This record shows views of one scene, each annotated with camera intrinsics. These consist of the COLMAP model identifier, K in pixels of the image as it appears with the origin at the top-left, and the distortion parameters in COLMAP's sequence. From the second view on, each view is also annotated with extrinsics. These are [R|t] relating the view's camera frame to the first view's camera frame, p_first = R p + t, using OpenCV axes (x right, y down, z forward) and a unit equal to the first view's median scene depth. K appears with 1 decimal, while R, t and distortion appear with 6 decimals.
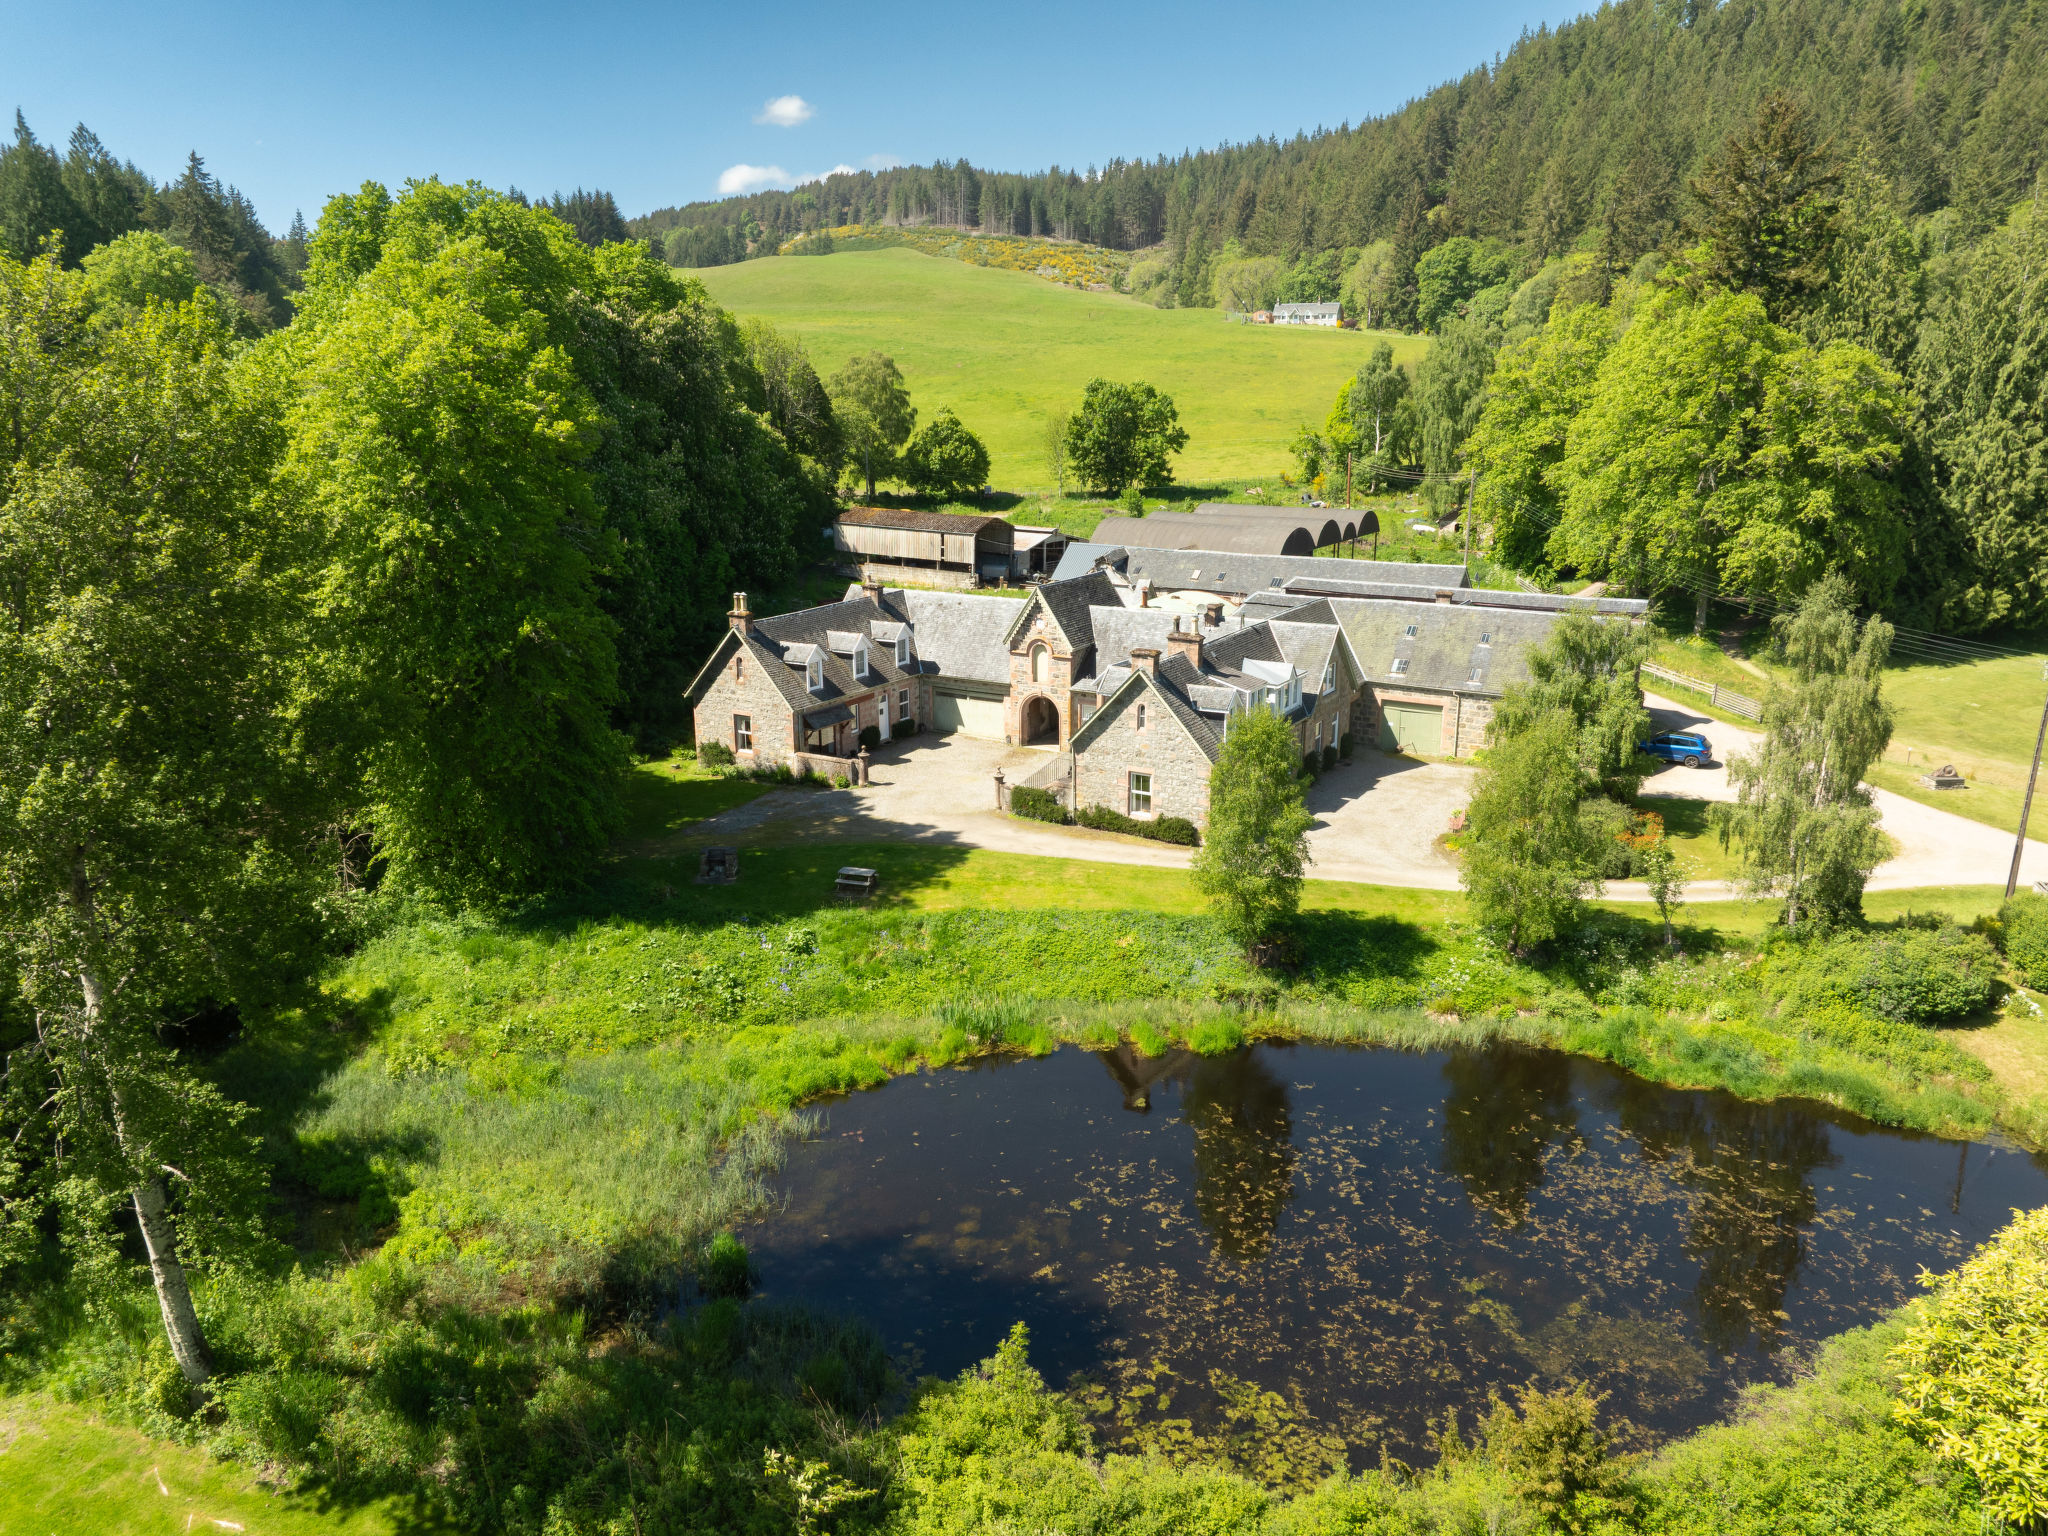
lens RADIAL K [[1468.1, 0, 1024.0], [0, 1468.1, 768.0], [0, 0, 1]] dist [0.031343, -0.001255]
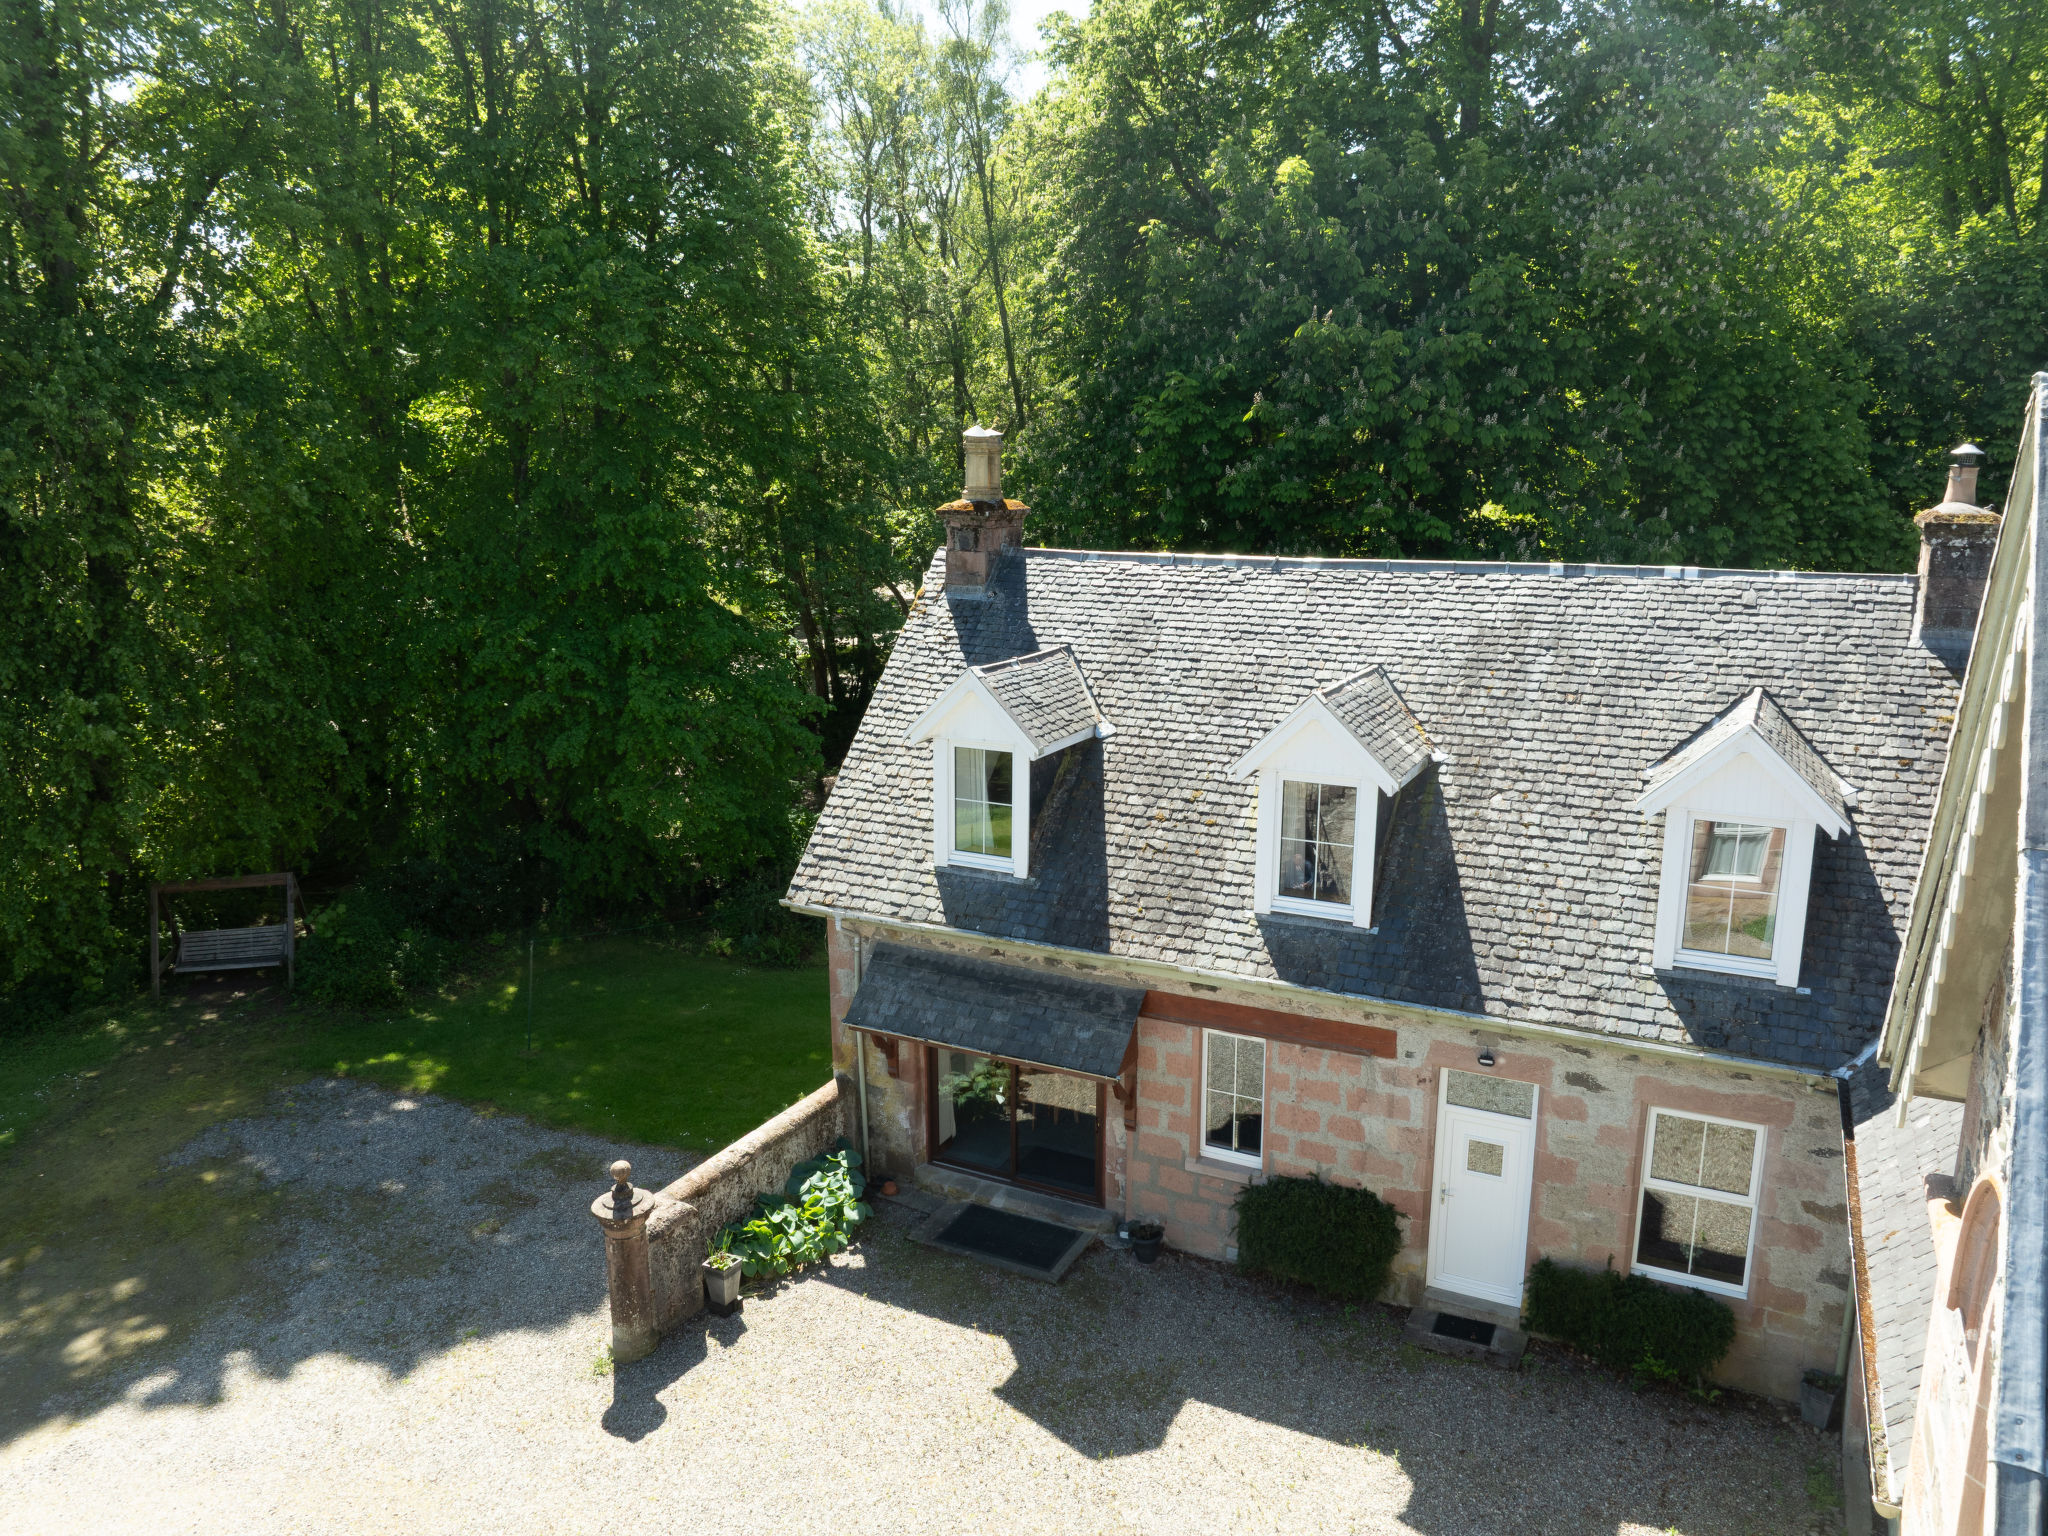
lens RADIAL K [[1458.7, 0, 1024.0], [0, 1458.7, 768.0], [0, 0, 1]] dist [-0.024318, -0.017652]
pose [[0.062719, 0.215524, -0.974482, 0.066821], [-0.252246, 0.948127, 0.193460, -0.107555], [0.965628, 0.233676, 0.113831, 0.937686]]
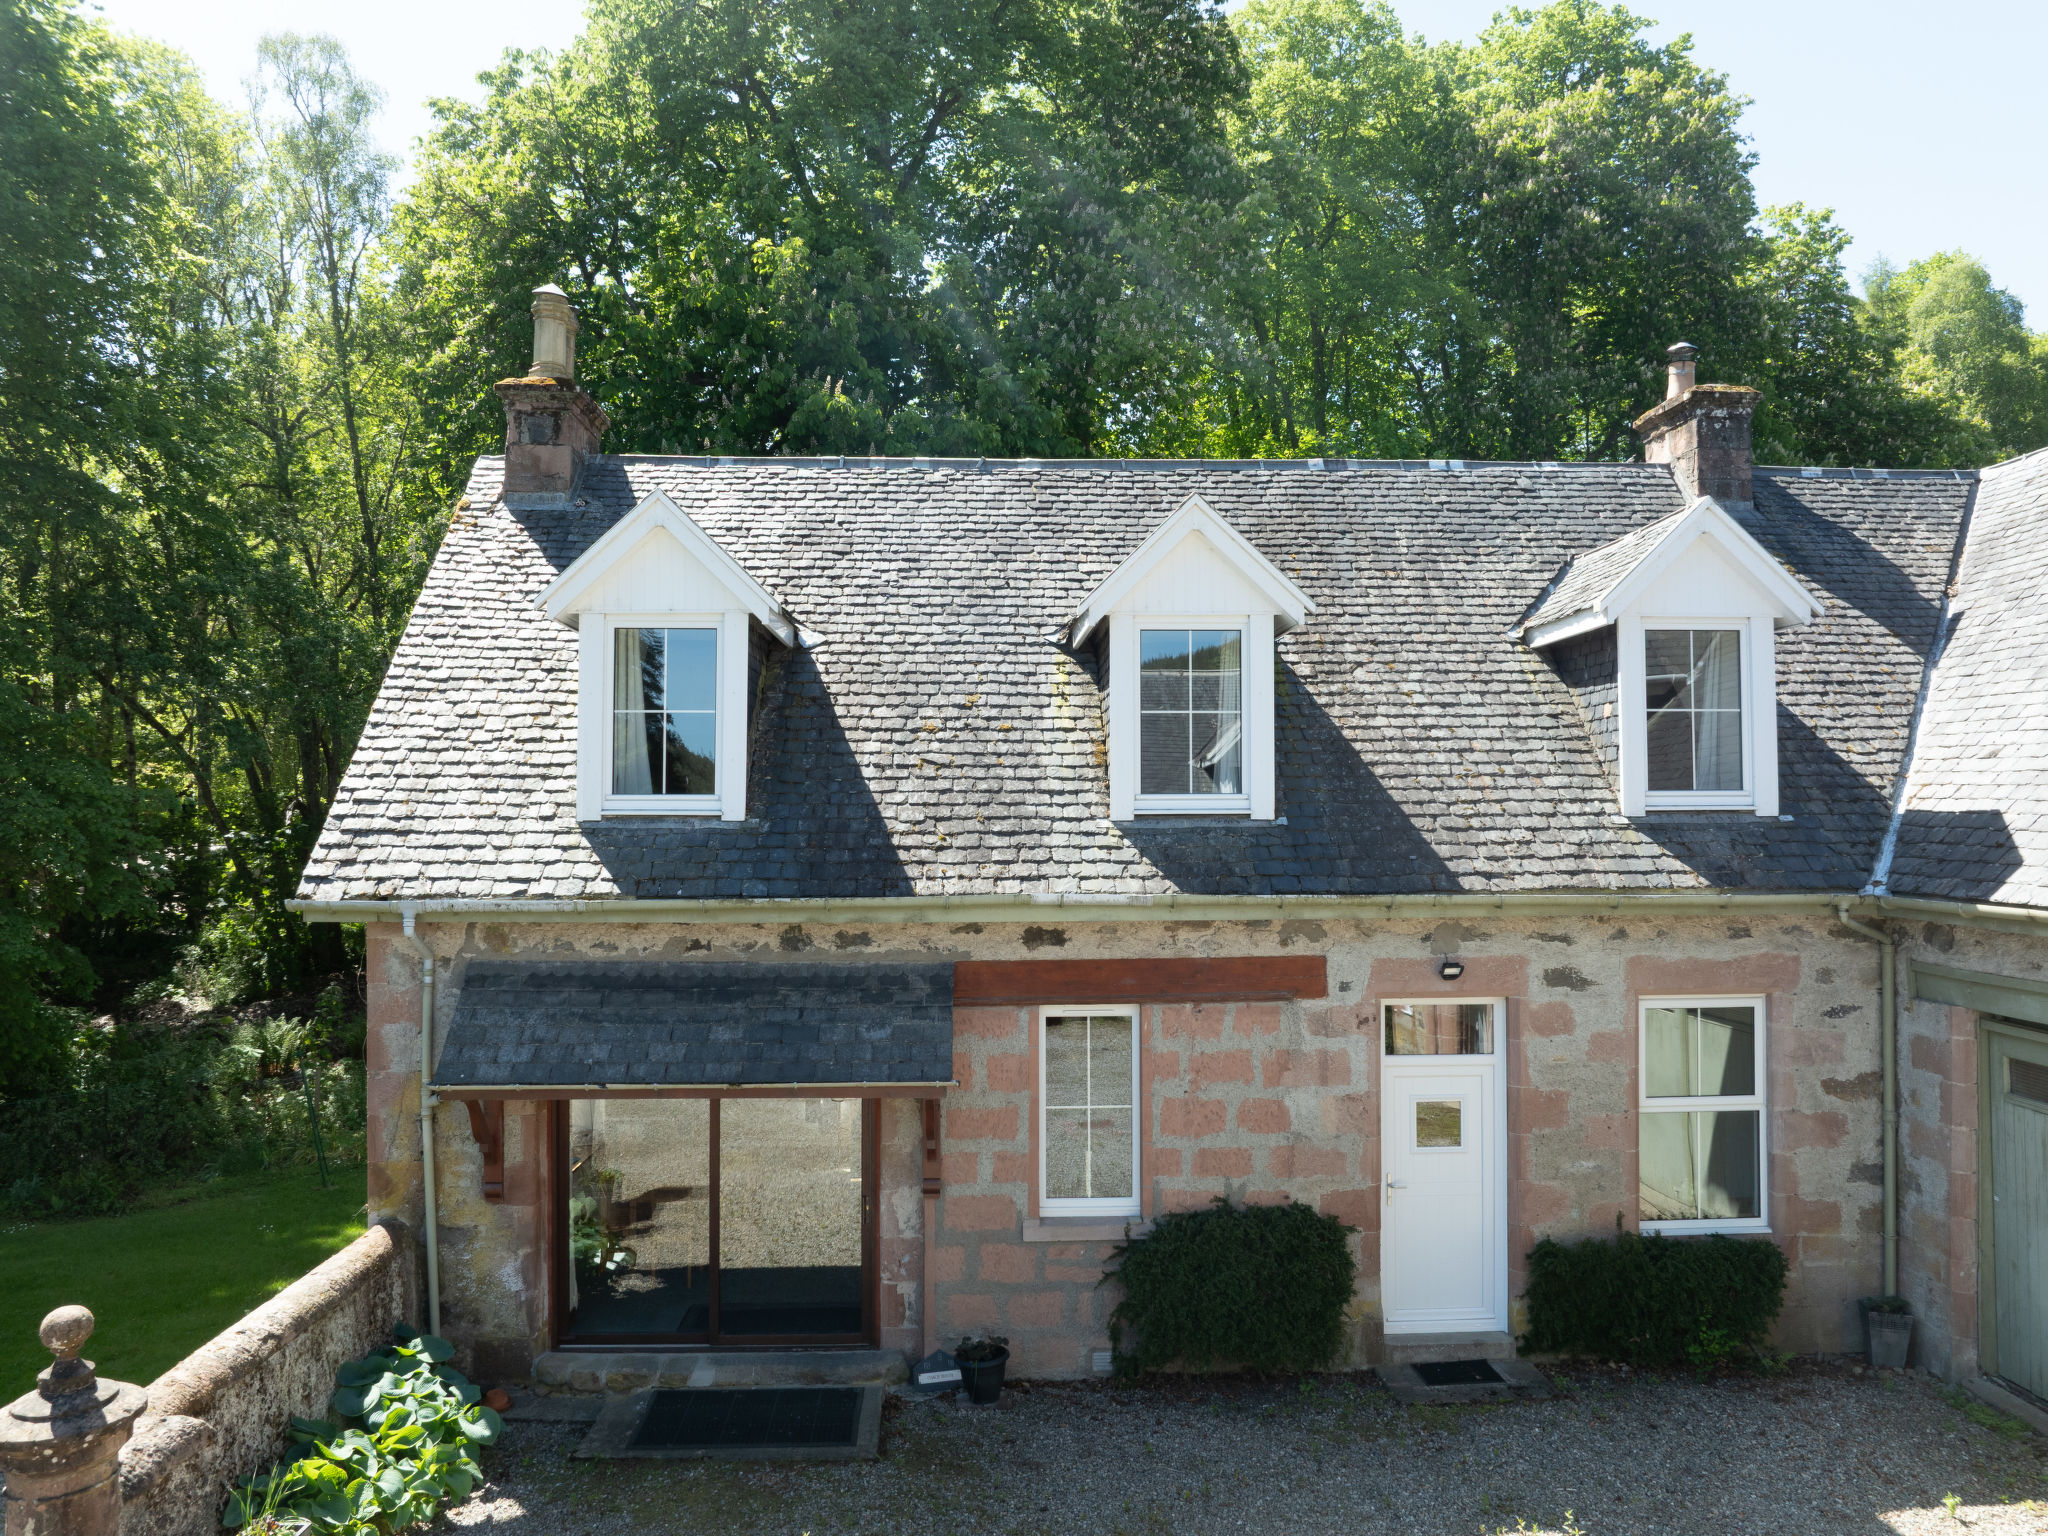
lens RADIAL K [[1458.7, 0, 1024.0], [0, 1458.7, 768.0], [0, 0, 1]] dist [-0.024318, -0.017652]
pose [[0.553500, -0.021416, -0.832573, -0.006021], [-0.213491, 0.962619, -0.166691, -0.040383], [0.805021, 0.270011, 0.528238, 0.913957]]
